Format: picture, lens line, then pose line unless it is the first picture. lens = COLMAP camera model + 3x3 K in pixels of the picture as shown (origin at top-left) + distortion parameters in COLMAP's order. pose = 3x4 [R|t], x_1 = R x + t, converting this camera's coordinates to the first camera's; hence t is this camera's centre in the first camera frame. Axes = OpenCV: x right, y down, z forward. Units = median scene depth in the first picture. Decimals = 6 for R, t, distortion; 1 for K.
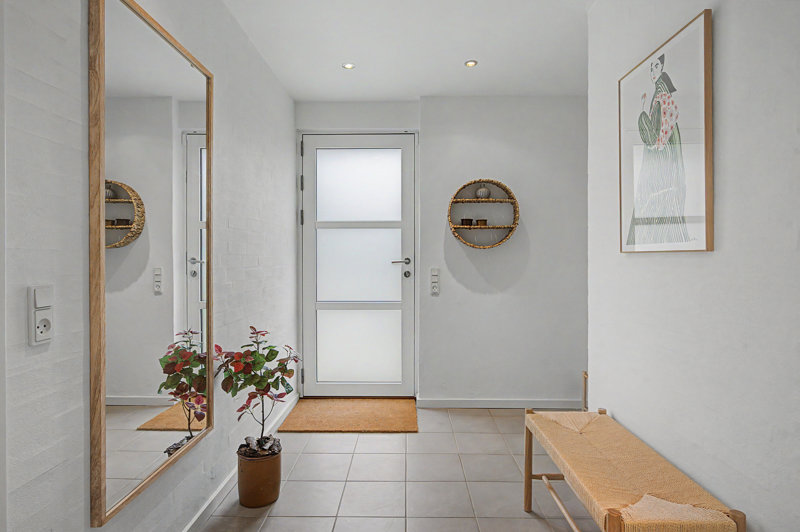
lens RADIAL K [[428.5, 0, 399.8], [0, 428.5, 259.3], [0, 0, 1]] dist [-0.004606, 0.000019]
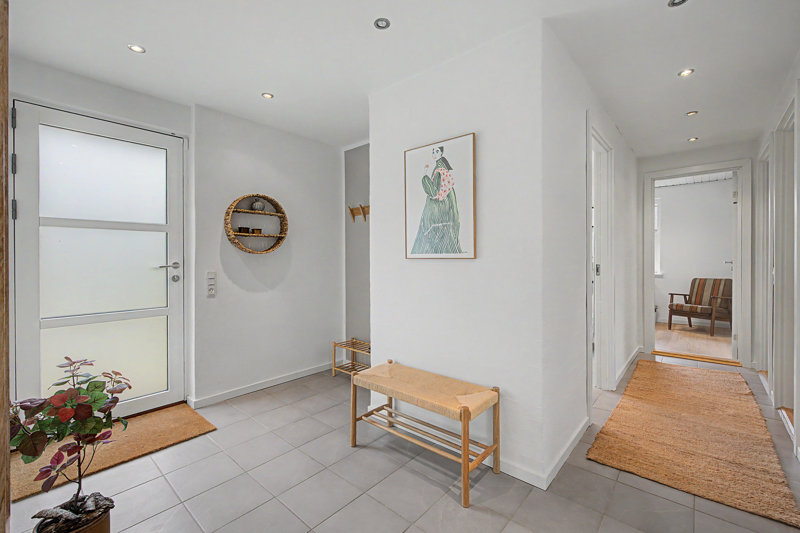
lens RADIAL K [[342.0, 0, 399.3], [0, 342.0, 259.0], [0, 0, 1]] dist [0.001407, -0.000075]
pose [[0.650360, -0.003550, 0.759618, -0.300341], [0.005868, 0.999983, -0.000350, -0.008481], [-0.759604, 0.004685, 0.650369, 0.116153]]
